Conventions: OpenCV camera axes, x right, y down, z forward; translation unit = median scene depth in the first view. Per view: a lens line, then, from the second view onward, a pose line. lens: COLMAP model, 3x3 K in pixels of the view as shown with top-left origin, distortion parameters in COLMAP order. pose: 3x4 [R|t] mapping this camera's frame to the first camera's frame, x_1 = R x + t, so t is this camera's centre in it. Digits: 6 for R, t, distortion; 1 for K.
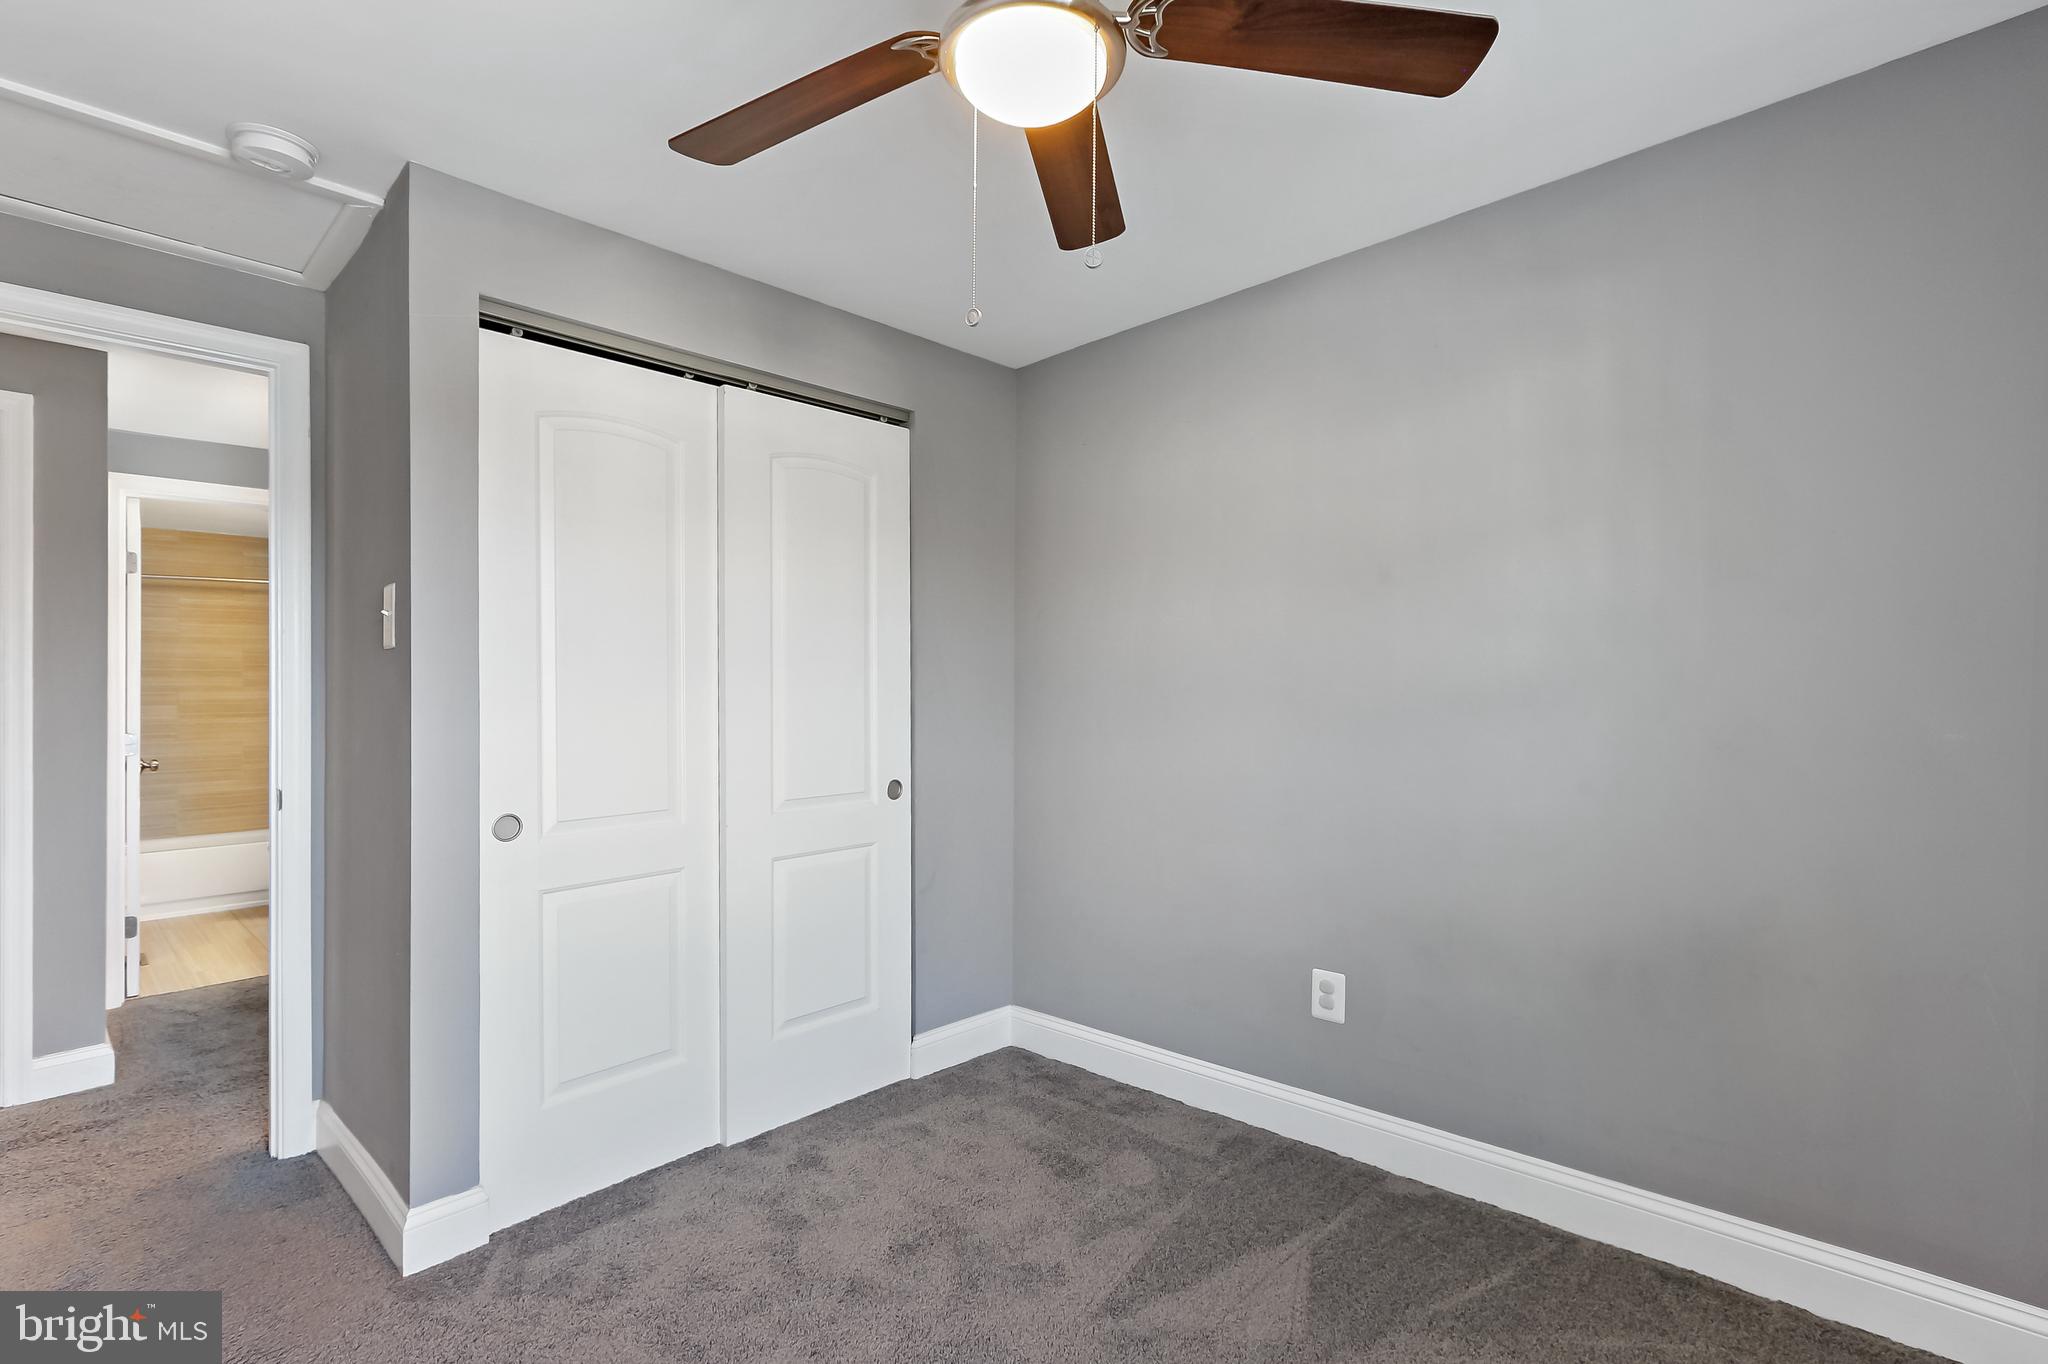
lens RADIAL K [[938.2, 0, 1021.9], [0, 938.2, 707.8], [0, 0, 1]] dist [-0.000254, 0.000088]
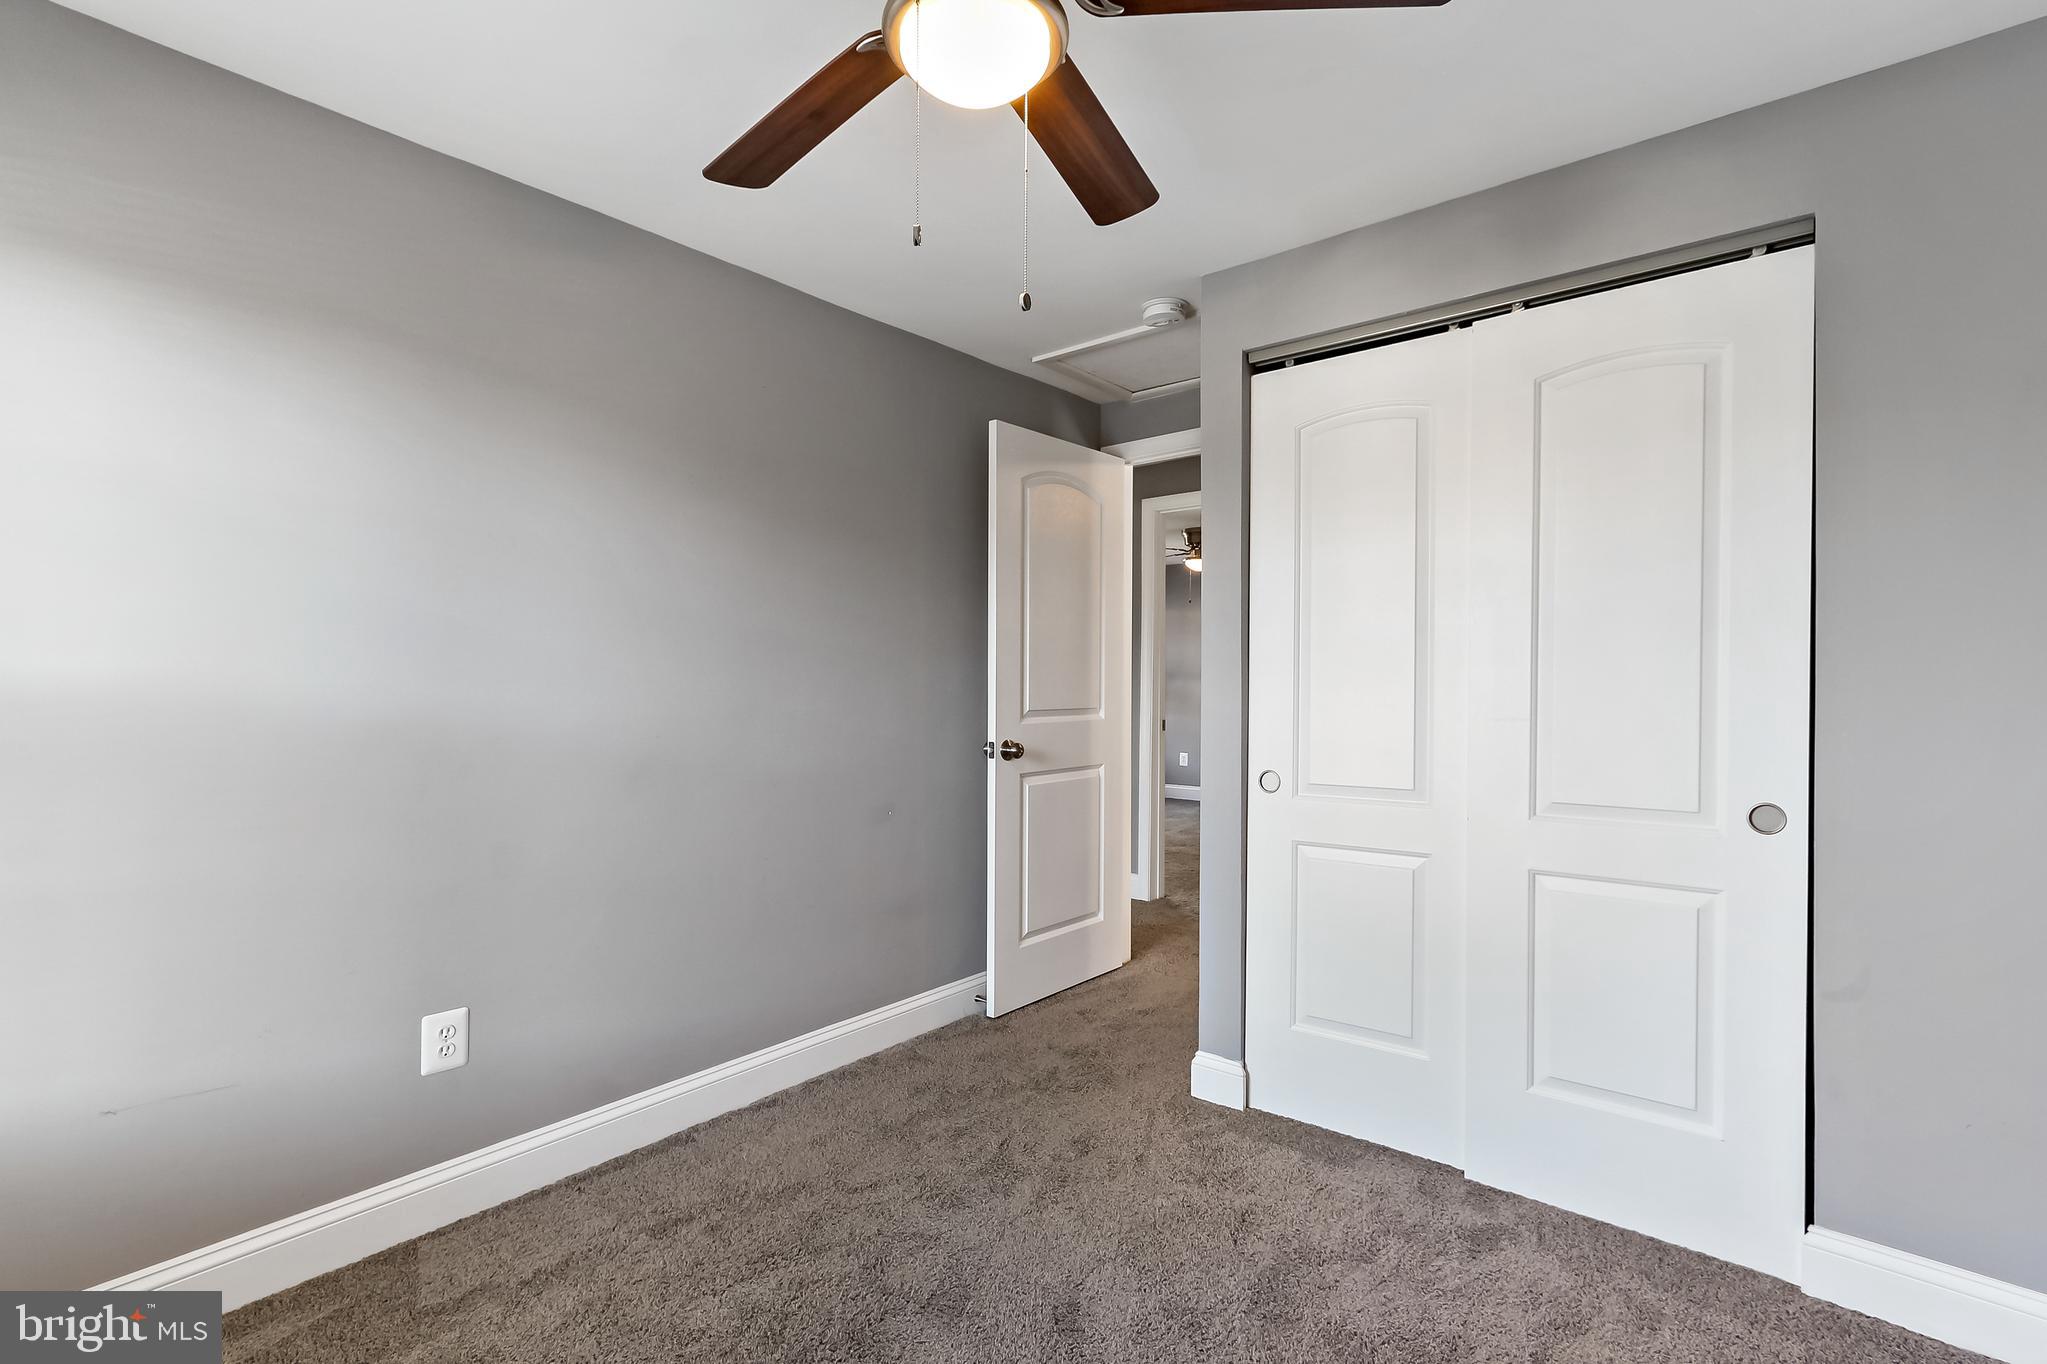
lens RADIAL K [[941.8, 0, 1048.9], [0, 941.8, 681.2], [0, 0, 1]] dist [-0.000543, -0.000263]
pose [[0.089103, 0.011821, -0.995952, 0.533604], [-0.015399, 0.999826, 0.010489, -0.007342], [0.995903, 0.014402, 0.089269, 0.517271]]
